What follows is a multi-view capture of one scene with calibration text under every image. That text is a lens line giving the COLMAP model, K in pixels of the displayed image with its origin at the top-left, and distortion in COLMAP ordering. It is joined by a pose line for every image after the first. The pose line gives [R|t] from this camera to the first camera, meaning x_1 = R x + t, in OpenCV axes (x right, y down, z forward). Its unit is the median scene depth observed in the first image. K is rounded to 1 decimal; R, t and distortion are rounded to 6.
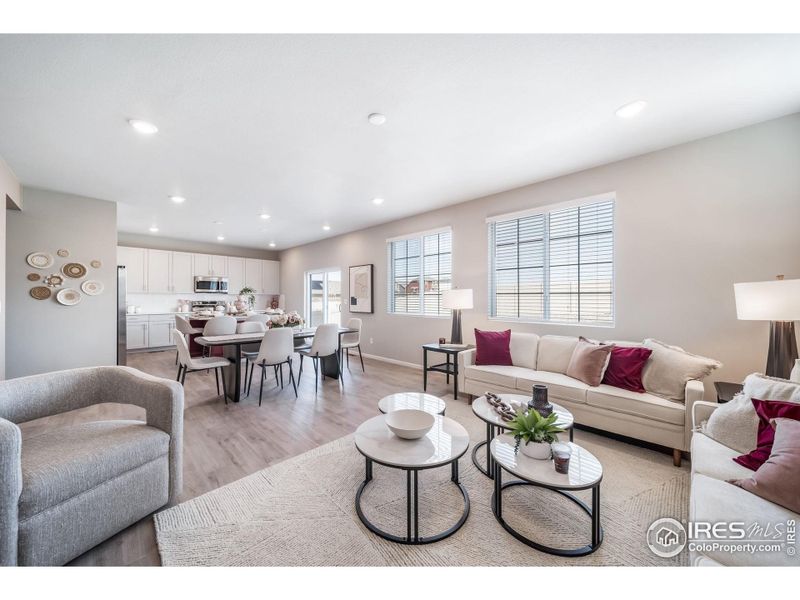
lens RADIAL K [[292.8, 0, 400.4], [0, 292.8, 296.1], [0, 0, 1]] dist [-0.000183, -0.000019]
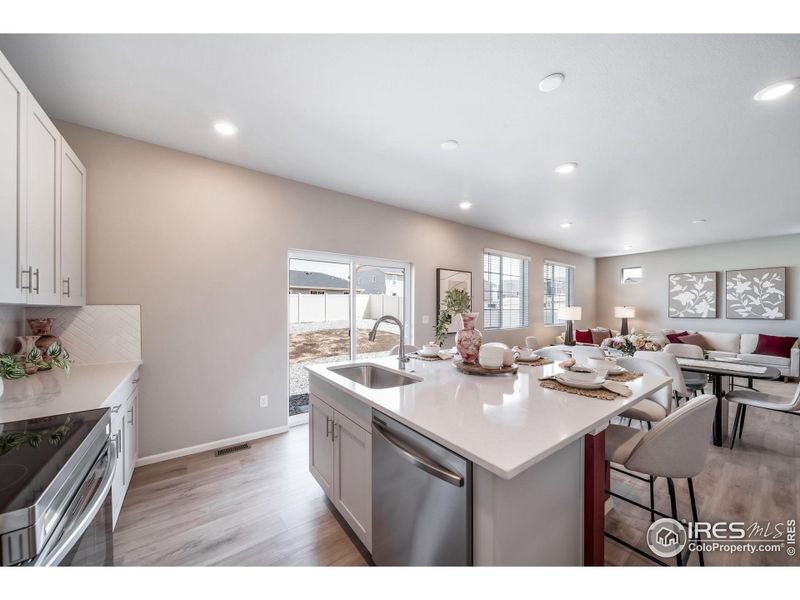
lens RADIAL K [[286.5, 0, 394.2], [0, 286.5, 308.3], [0, 0, 1]] dist [-0.001624, -0.000370]
pose [[0.165592, -0.002283, 0.986192, -0.914322], [-0.006389, 0.999974, 0.003388, -0.008886], [-0.986174, -0.006862, 0.165573, 1.071951]]
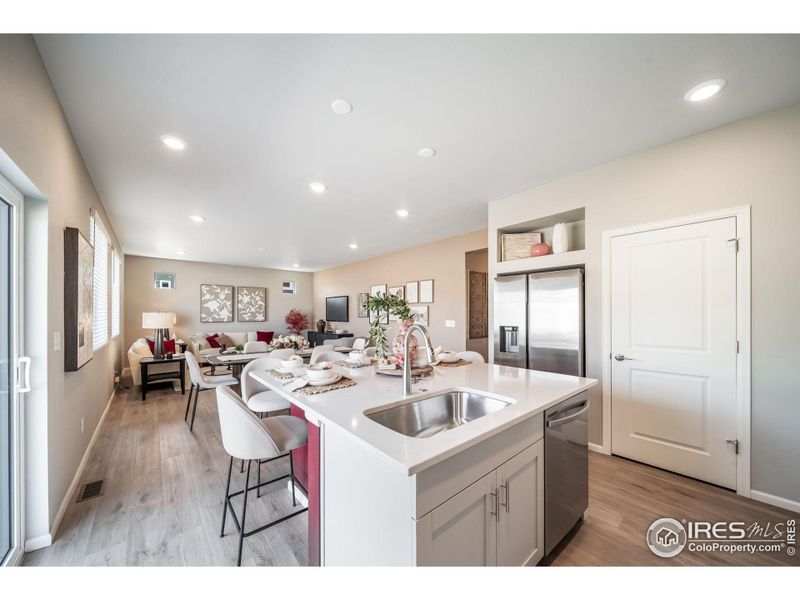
lens RADIAL K [[286.3, 0, 389.8], [0, 286.3, 314.5], [0, 0, 1]] dist [0.000285, 0.000002]
pose [[-0.995673, 0.001263, 0.092915, -0.576998], [0.000944, 0.999993, -0.003483, -0.005791], [-0.092919, -0.003380, -0.995668, 1.375065]]
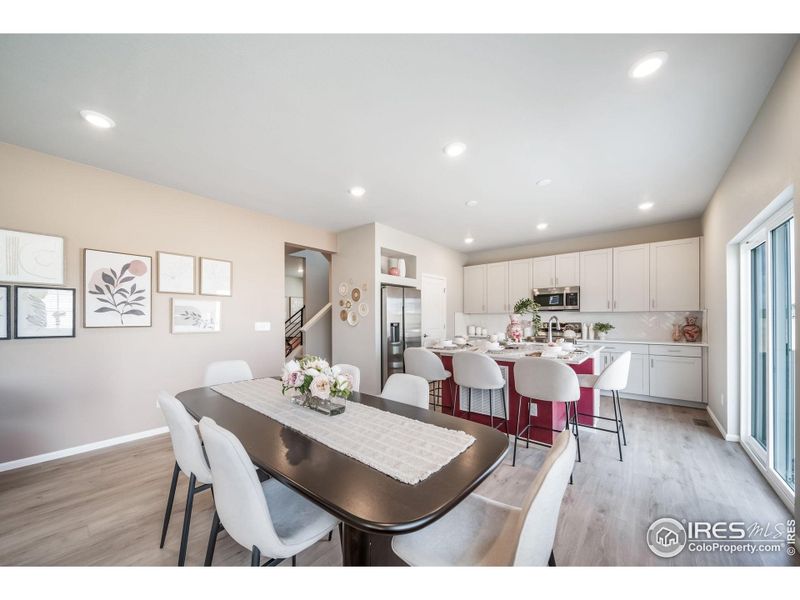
lens RADIAL K [[290.3, 0, 393.5], [0, 290.3, 319.7], [0, 0, 1]] dist [0.000383, 0.000054]
pose [[0.065779, 0.002481, -0.997831, 0.010704], [0.010474, 0.999940, 0.003177, 0.003982], [0.997779, -0.010660, 0.065750, 0.754225]]
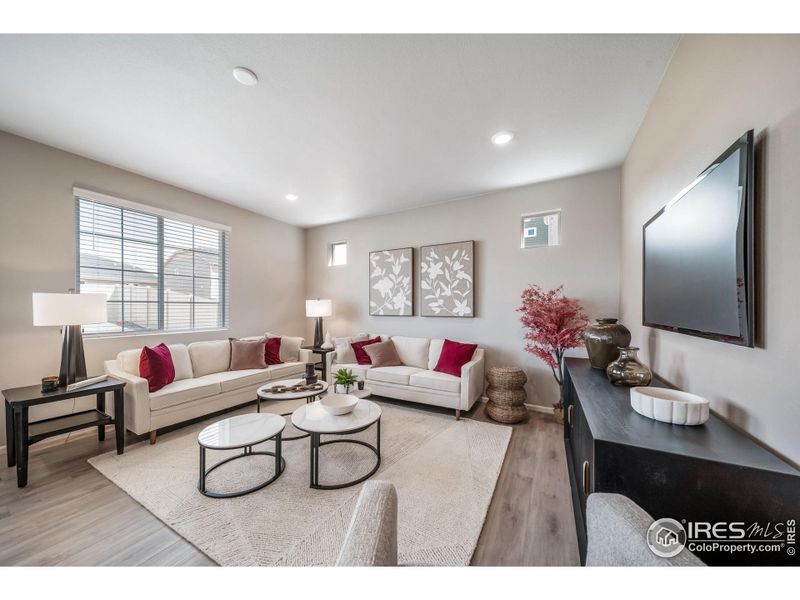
lens RADIAL K [[283.1, 0, 394.2], [0, 283.1, 310.5], [0, 0, 1]] dist [0.000724, 0.000131]
pose [[-0.261280, -0.011323, 0.965197, -0.370479], [-0.007000, 0.999927, 0.009835, 0.002209], [-0.965238, -0.004186, -0.261341, 0.327800]]
